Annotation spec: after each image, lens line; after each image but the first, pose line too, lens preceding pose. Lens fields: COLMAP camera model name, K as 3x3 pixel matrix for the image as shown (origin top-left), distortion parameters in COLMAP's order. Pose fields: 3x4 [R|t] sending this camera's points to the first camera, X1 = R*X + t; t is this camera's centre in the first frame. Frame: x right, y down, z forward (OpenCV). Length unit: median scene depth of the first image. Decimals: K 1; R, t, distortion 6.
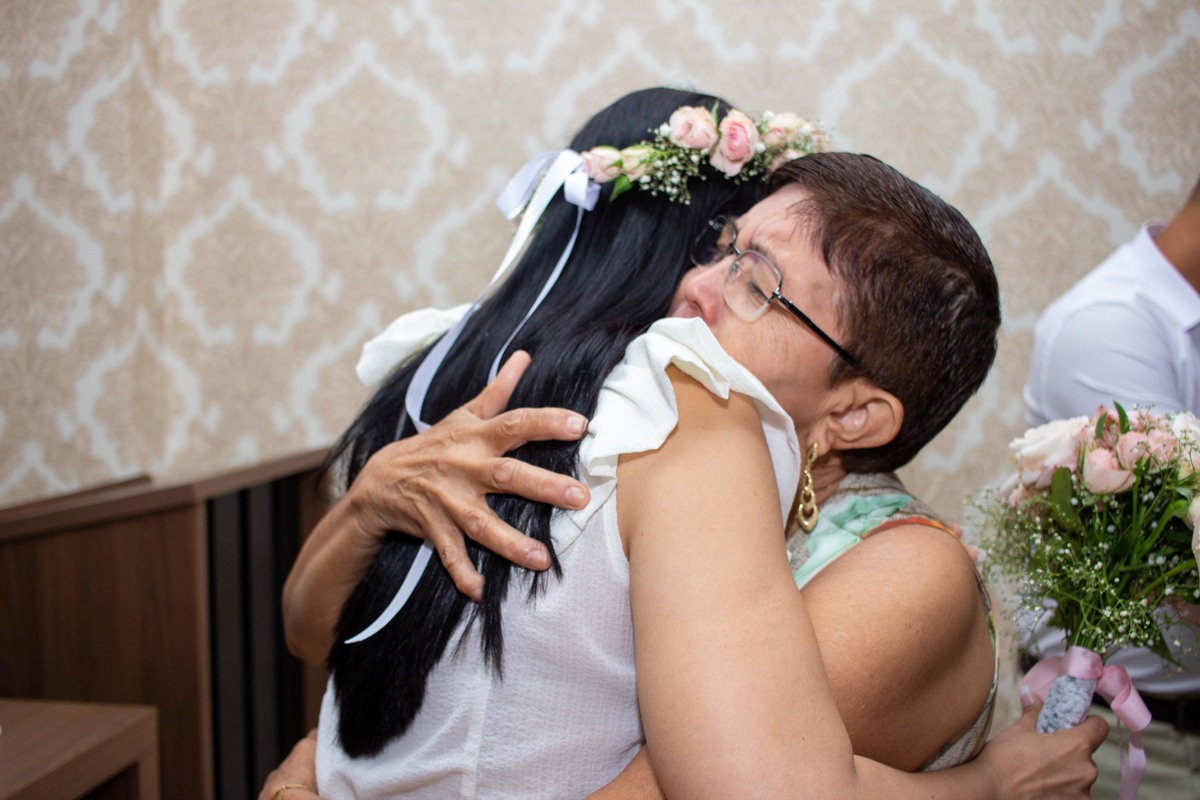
lens RADIAL K [[1367.8, 0, 600.0], [0, 1367.8, 400.0], [0, 0, 1]] dist [-0.126216, 0.141462]
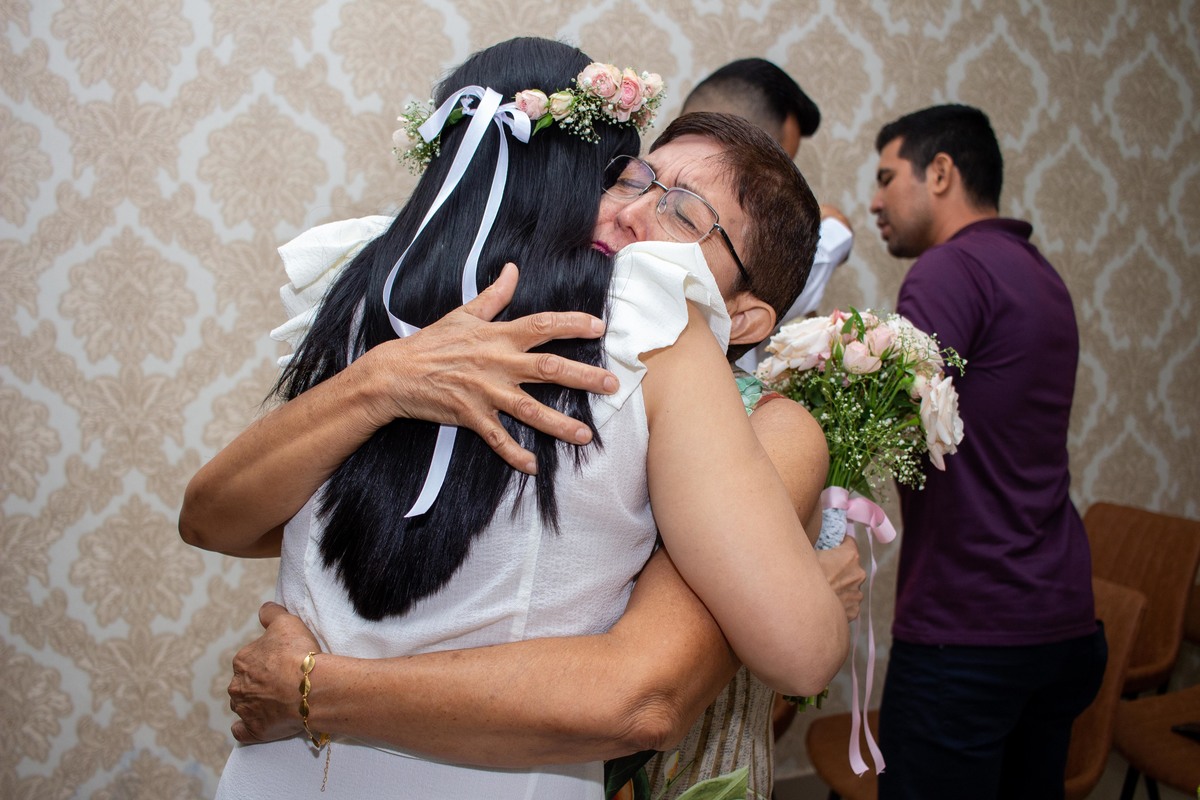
lens RADIAL K [[1367.8, 0, 600.0], [0, 1367.8, 400.0], [0, 0, 1]] dist [-0.126216, 0.141462]
pose [[0.822333, -0.030847, 0.568170, -0.709398], [-0.017889, 0.996634, 0.080001, -0.013872], [-0.568725, -0.075951, 0.819013, -0.020192]]
